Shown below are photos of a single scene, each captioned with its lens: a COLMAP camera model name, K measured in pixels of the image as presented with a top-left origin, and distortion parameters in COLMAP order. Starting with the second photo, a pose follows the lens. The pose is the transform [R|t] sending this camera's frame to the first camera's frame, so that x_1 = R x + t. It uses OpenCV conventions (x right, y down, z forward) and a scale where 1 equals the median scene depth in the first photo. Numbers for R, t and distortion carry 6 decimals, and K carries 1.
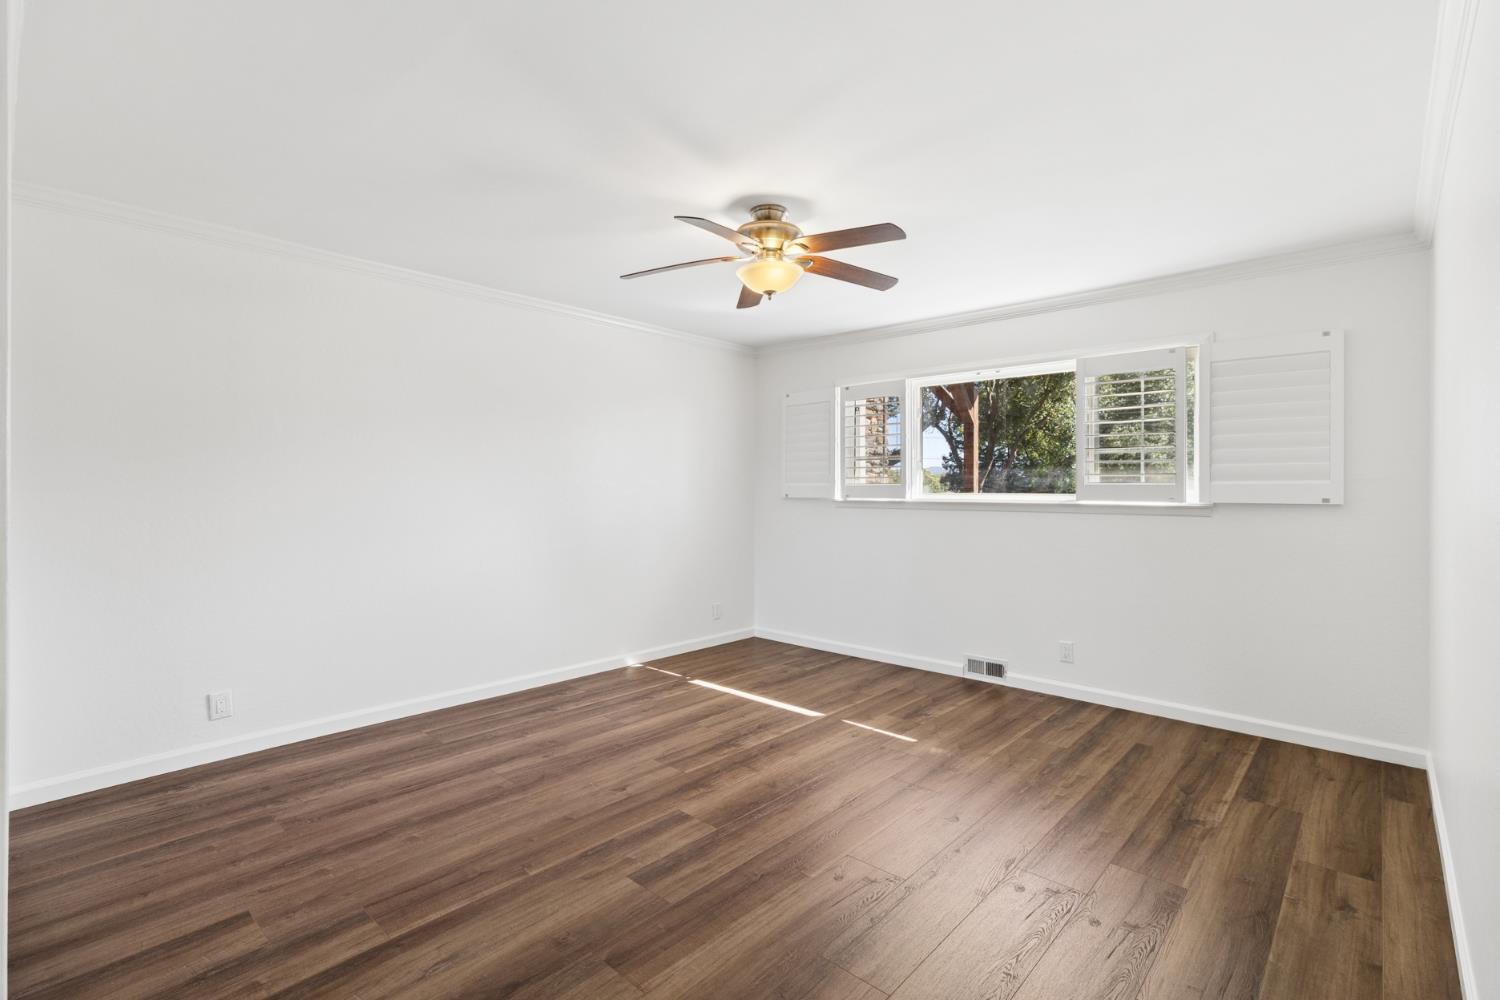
lens RADIAL K [[698.9, 0, 757.2], [0, 698.9, 487.6], [0, 0, 1]] dist [0.000527, -0.000313]
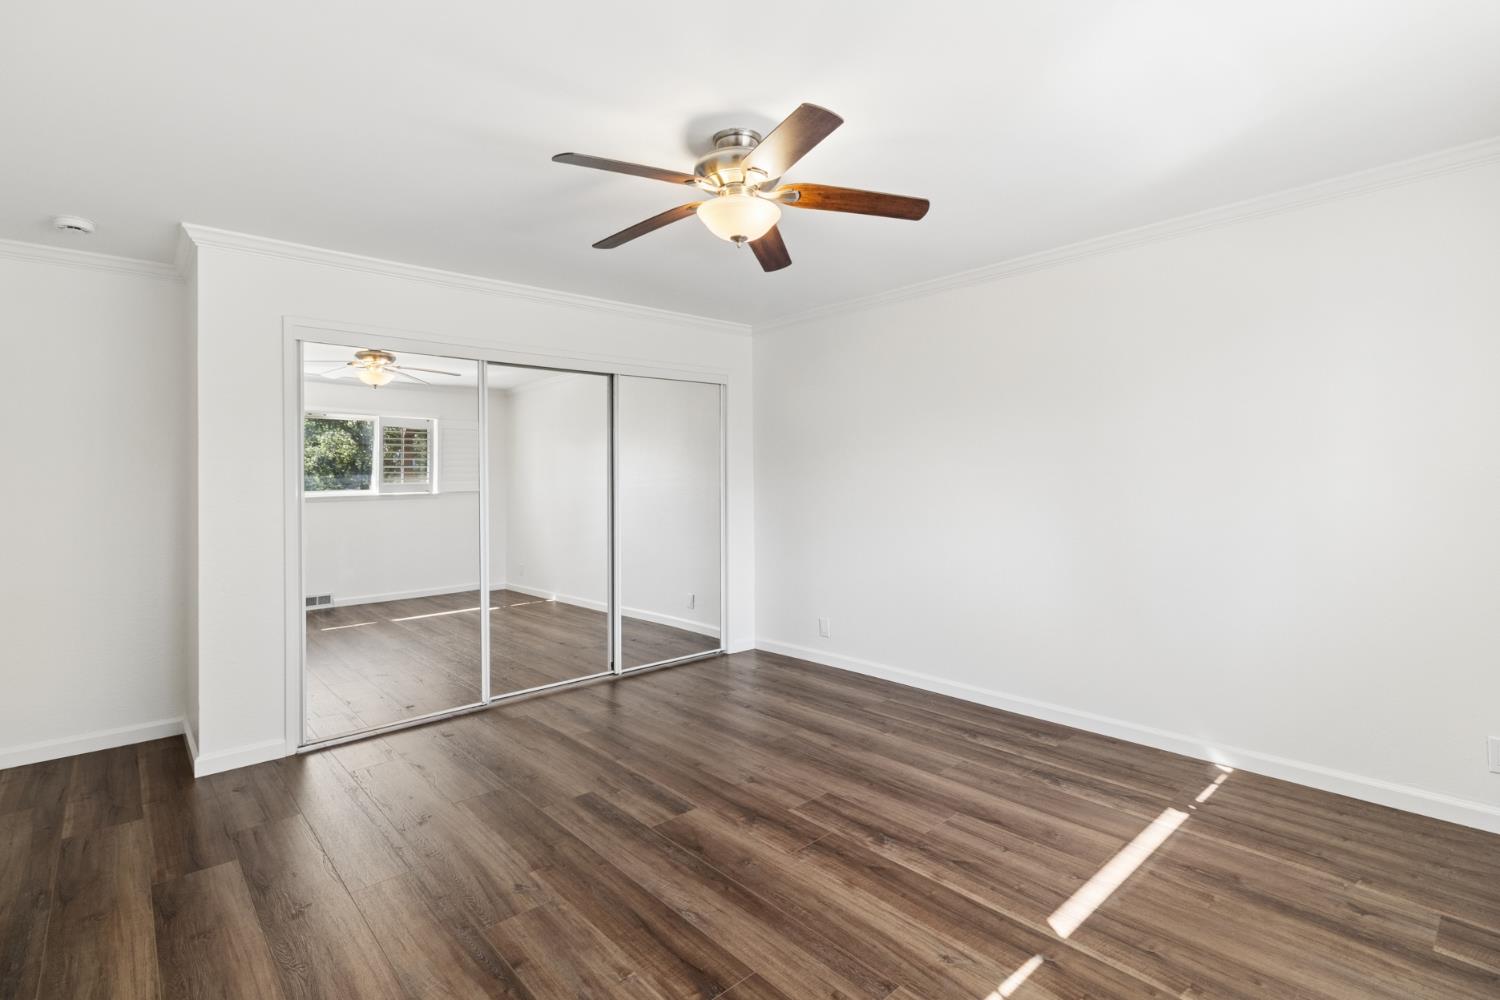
lens RADIAL K [[698.9, 0, 757.2], [0, 698.9, 487.6], [0, 0, 1]] dist [0.000527, -0.000313]
pose [[-0.098335, 0.005028, -0.995141, 0.670294], [0.009672, 0.999945, 0.004097, 0.002560], [0.995106, -0.009222, -0.098378, 0.920112]]
